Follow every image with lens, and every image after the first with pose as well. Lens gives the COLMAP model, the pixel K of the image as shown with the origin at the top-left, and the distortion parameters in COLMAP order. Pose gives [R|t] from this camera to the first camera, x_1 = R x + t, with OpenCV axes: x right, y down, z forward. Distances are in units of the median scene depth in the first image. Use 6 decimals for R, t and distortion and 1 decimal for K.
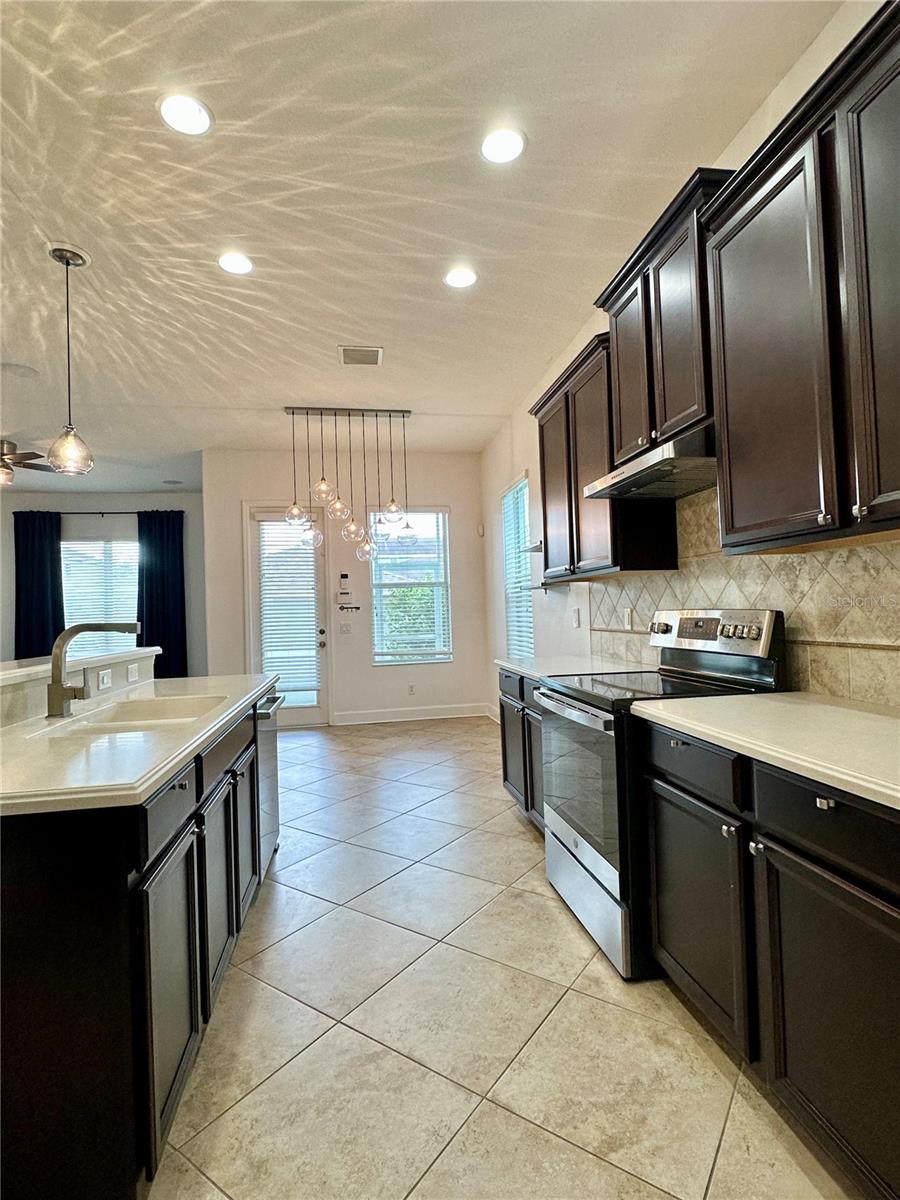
lens RADIAL K [[600.3, 0, 445.9], [0, 600.3, 597.4], [0, 0, 1]] dist [-0.003326, 0.001276]
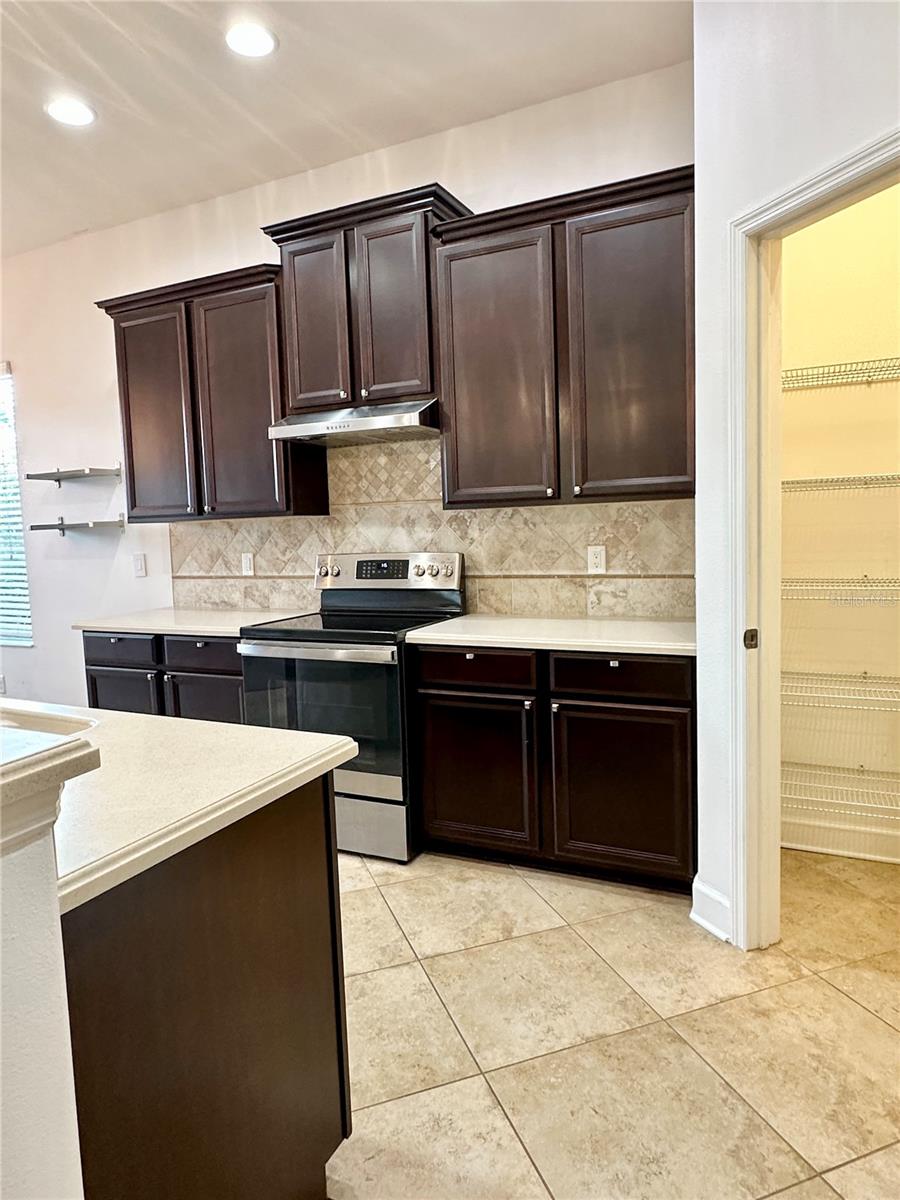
lens RADIAL K [[756.6, 0, 458.4], [0, 756.6, 591.6], [0, 0, 1]] dist [-0.008012, 0.000170]
pose [[0.565277, -0.059413, 0.822759, -0.624973], [-0.002115, 0.997295, 0.073469, -0.011650], [-0.824899, -0.043271, 0.563622, 0.060601]]
